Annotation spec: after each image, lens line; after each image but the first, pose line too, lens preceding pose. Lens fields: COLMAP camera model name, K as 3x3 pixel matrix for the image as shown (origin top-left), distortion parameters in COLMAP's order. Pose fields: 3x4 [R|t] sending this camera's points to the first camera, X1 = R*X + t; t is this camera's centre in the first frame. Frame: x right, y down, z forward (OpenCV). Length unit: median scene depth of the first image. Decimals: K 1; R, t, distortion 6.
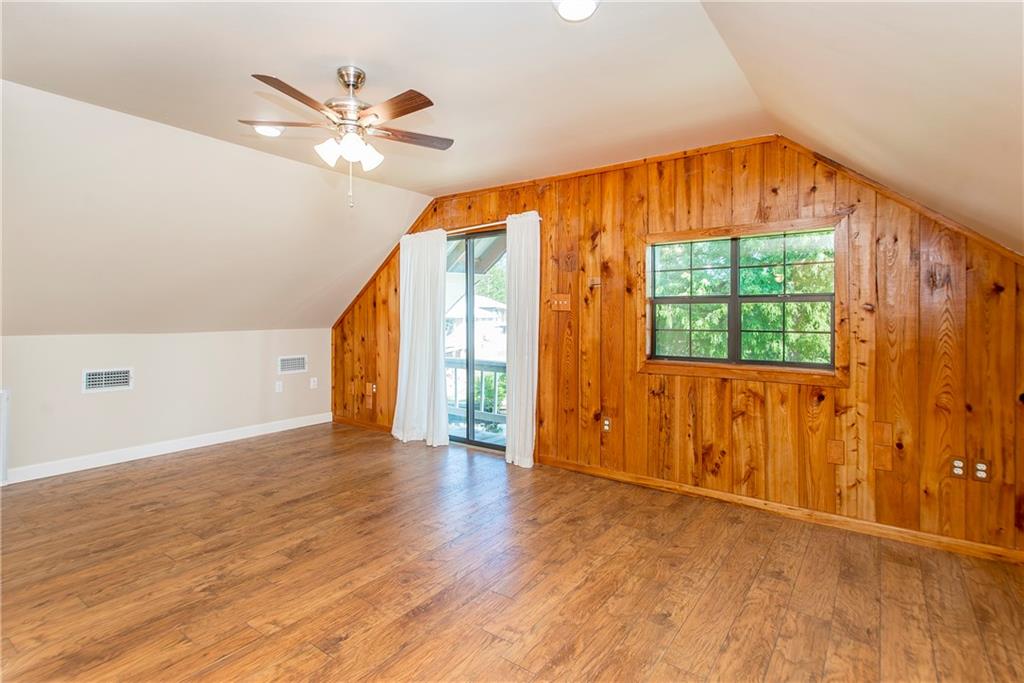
lens RADIAL K [[501.1, 0, 512.5], [0, 501.1, 315.4], [0, 0, 1]] dist [0.000730, -0.000098]
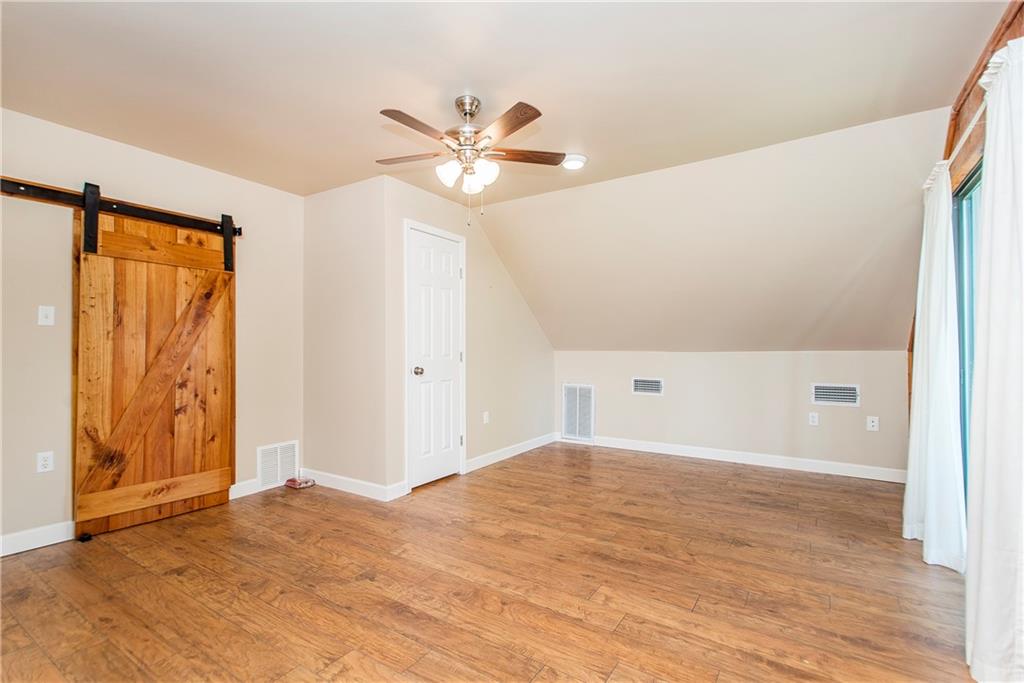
lens RADIAL K [[471.7, 0, 512.0], [0, 471.7, 341.5], [0, 0, 1]] dist [0.001412, 0.000173]
pose [[0.042380, -0.015175, -0.998986, 0.578534], [0.000810, 0.999885, -0.015155, 0.045774], [0.999101, -0.000167, 0.042388, 0.870338]]
